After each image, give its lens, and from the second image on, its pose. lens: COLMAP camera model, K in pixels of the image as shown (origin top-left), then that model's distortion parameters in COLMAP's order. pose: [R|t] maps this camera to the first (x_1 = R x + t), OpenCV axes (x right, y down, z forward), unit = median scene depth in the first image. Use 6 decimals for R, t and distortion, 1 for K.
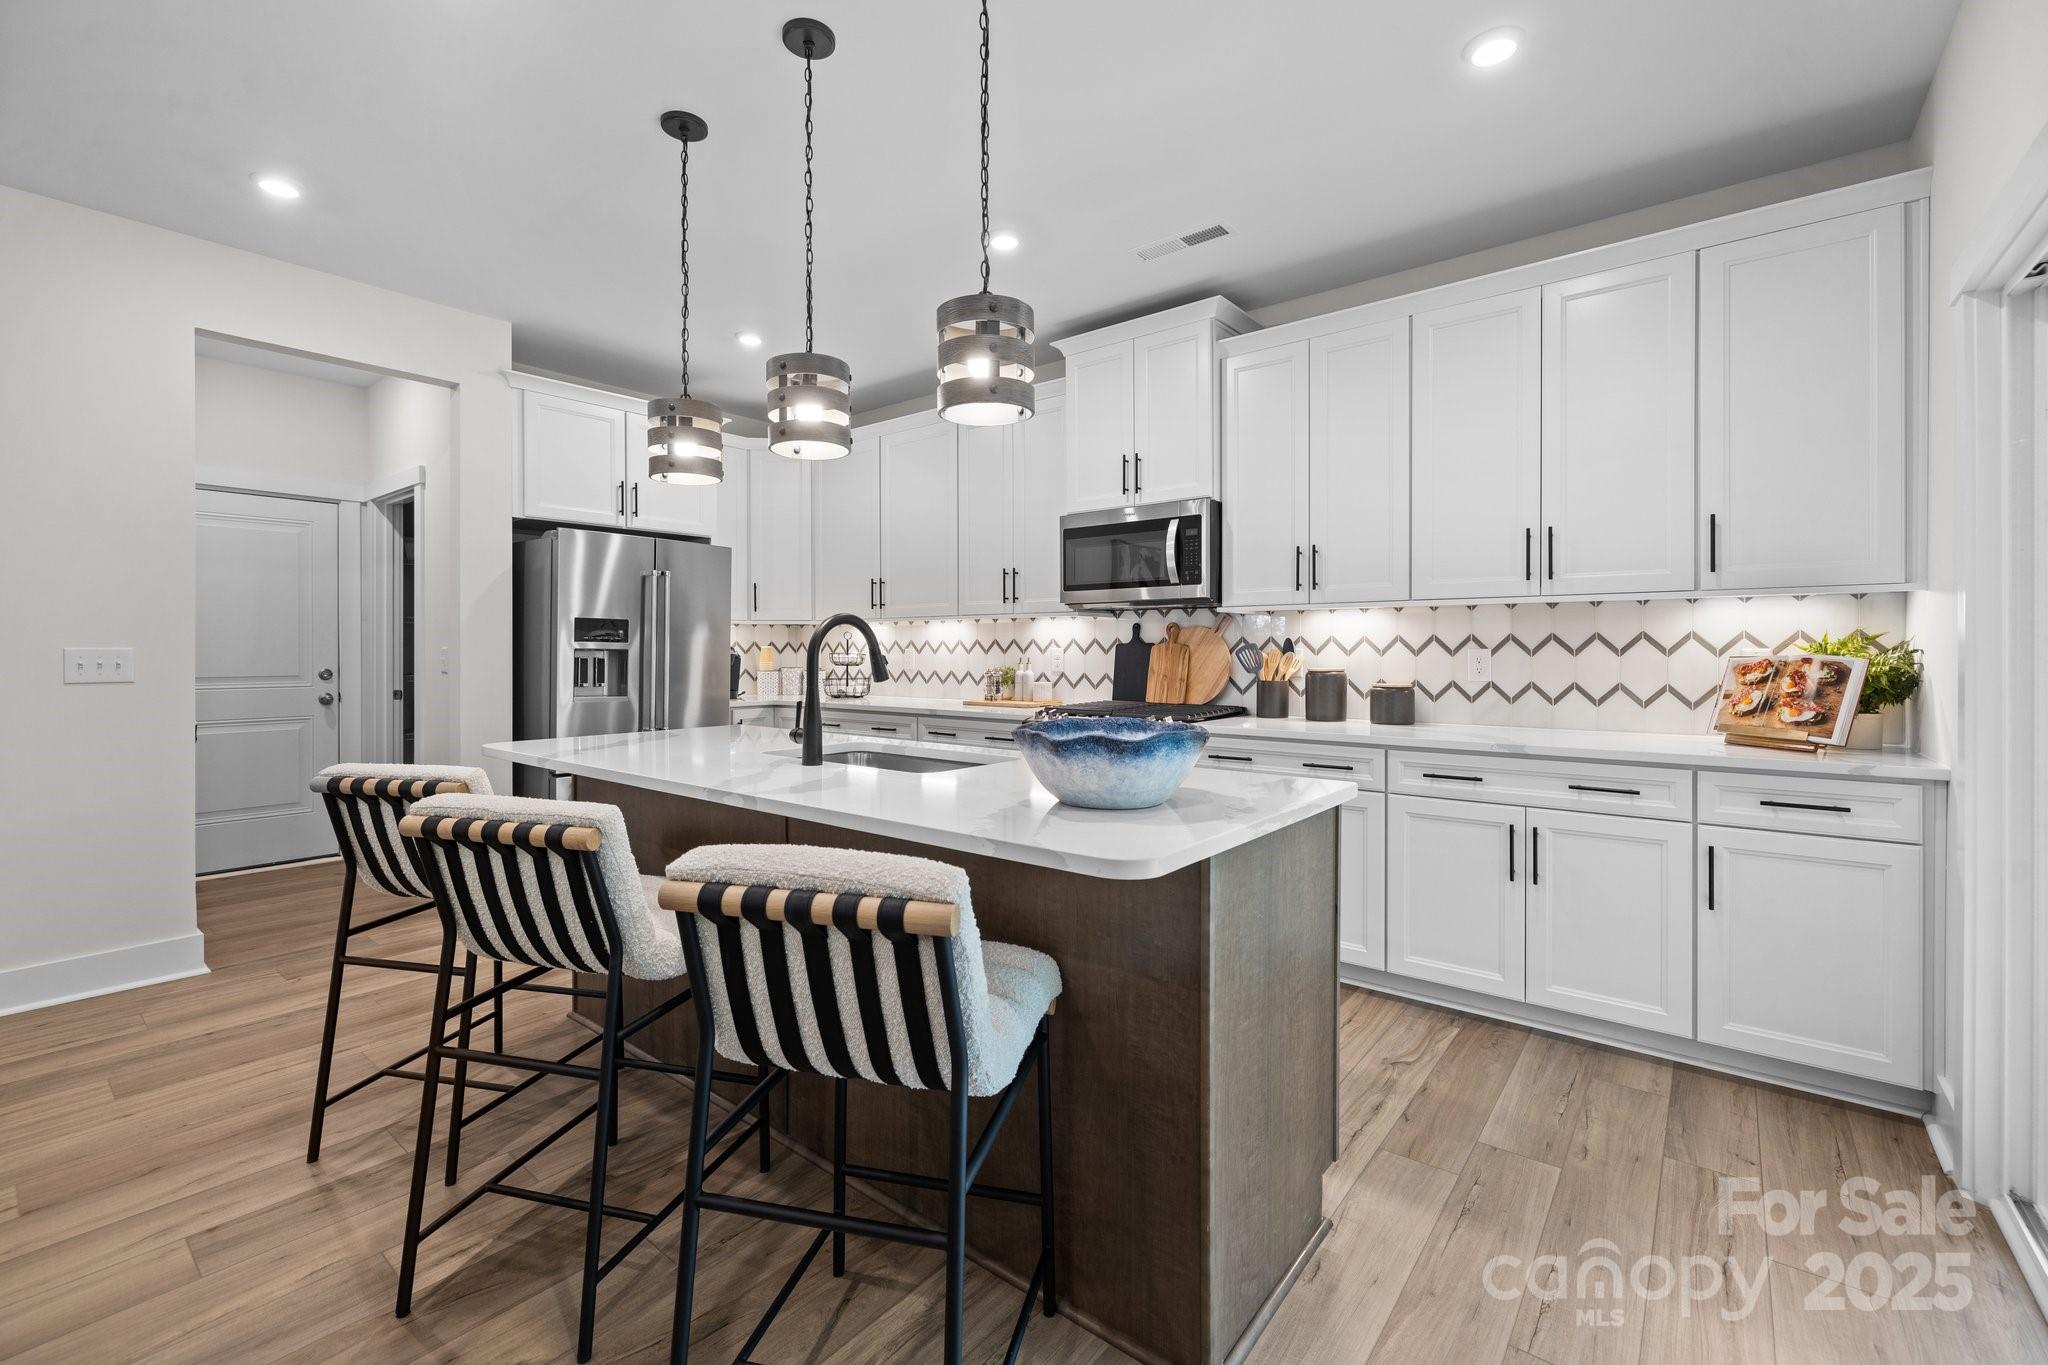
lens RADIAL K [[883.3, 0, 1020.5], [0, 883.3, 649.0], [0, 0, 1]] dist [0.022649, -0.000087]
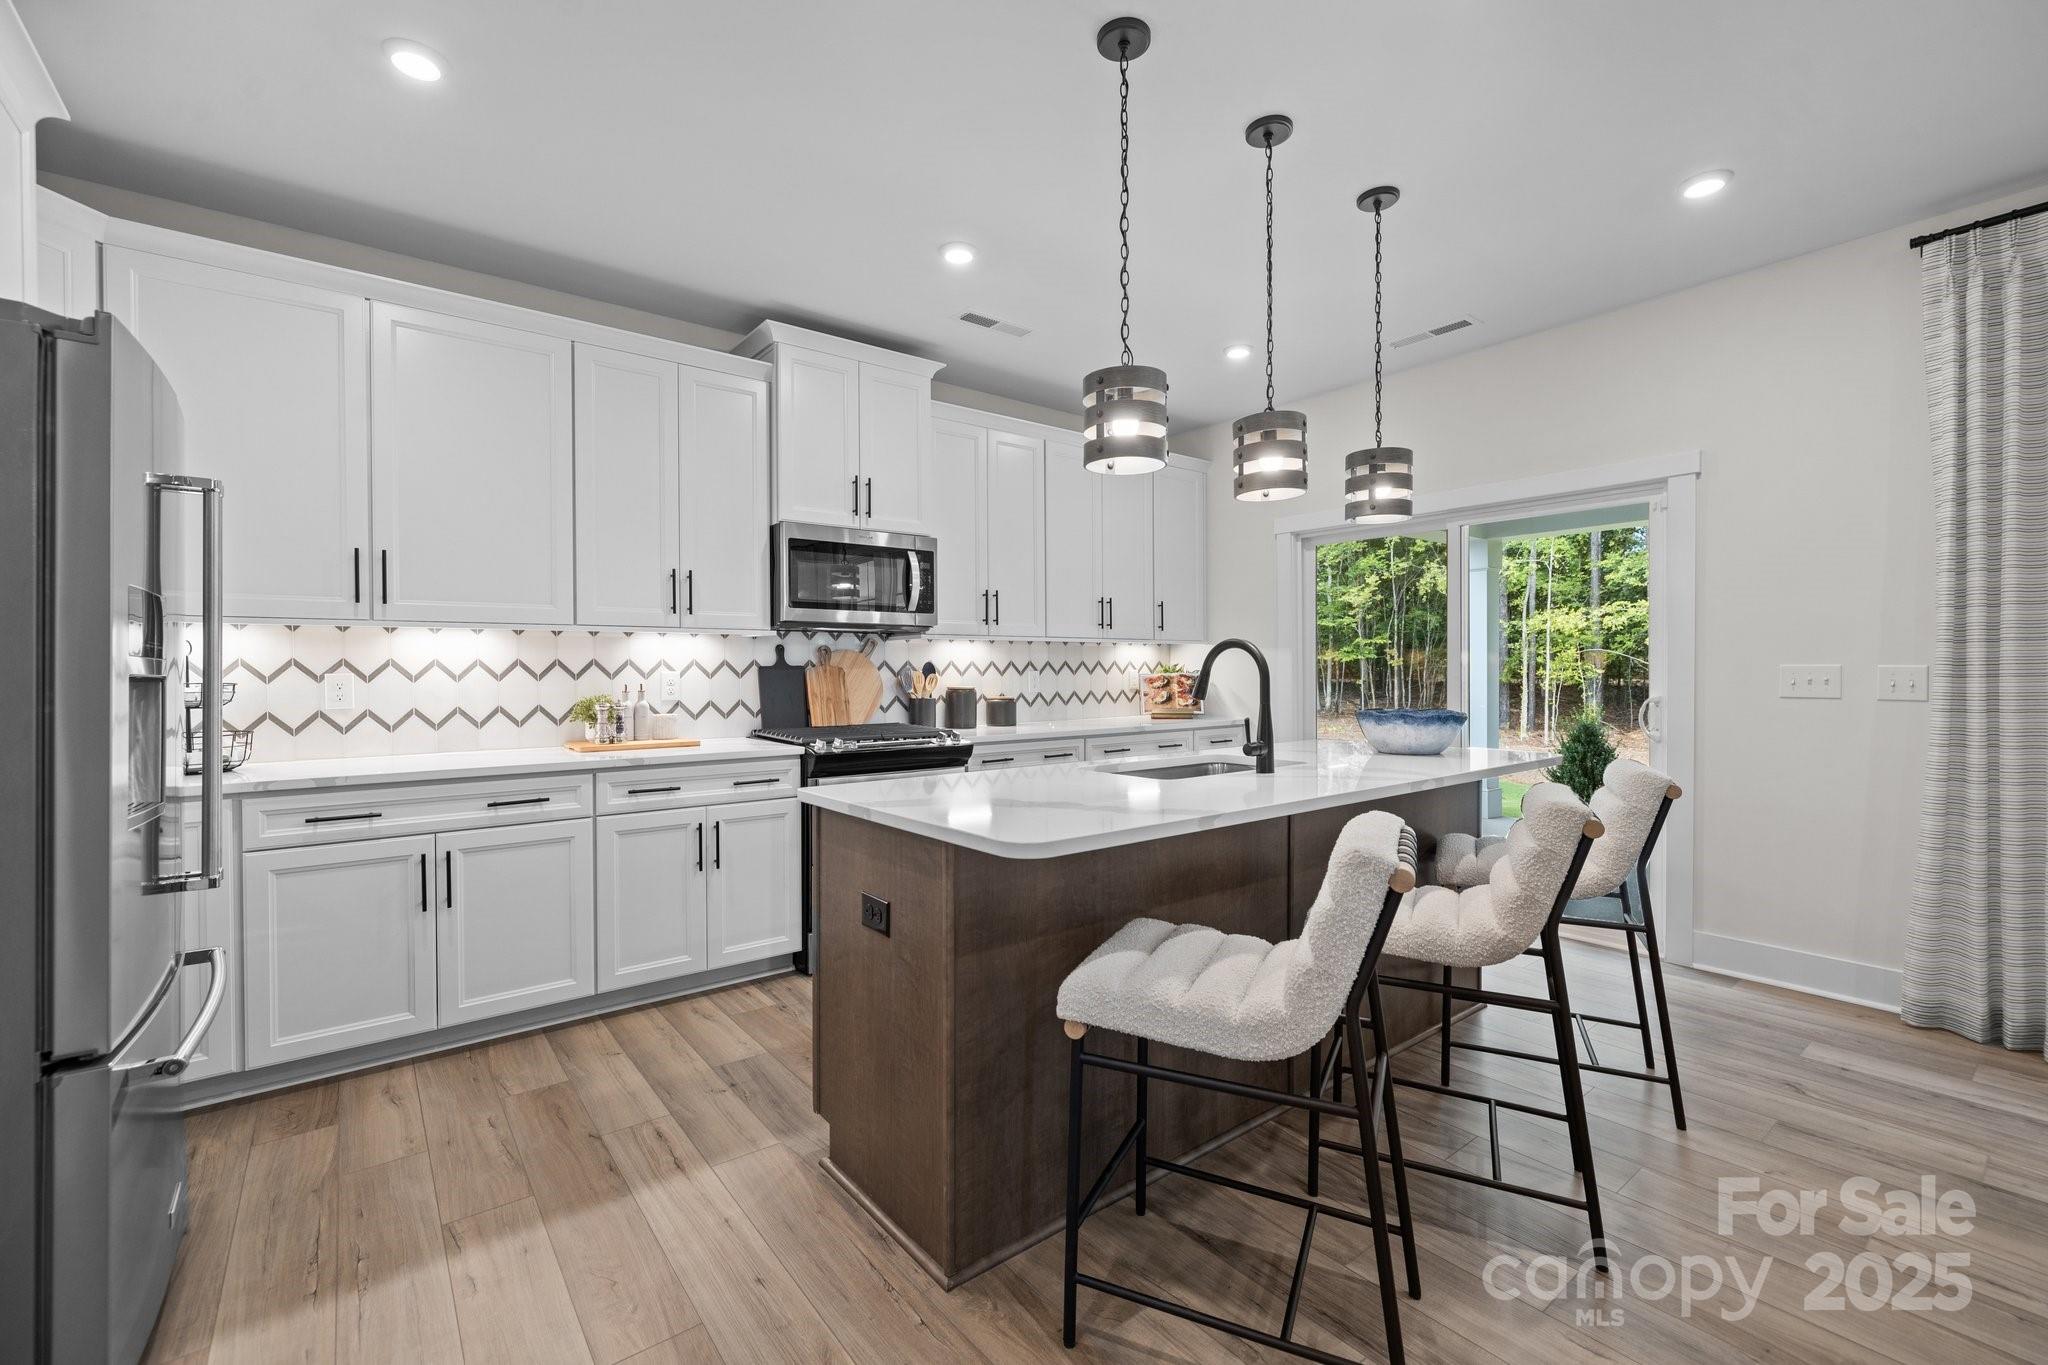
lens RADIAL K [[846.1, 0, 1017.0], [0, 846.1, 678.2], [0, 0, 1]] dist [-0.011645, 0.000042]
pose [[0.234360, -0.008813, 0.972110, -0.714377], [0.005108, 0.999956, 0.007834, 0.000722], [-0.972136, 0.003130, 0.234395, 0.565119]]
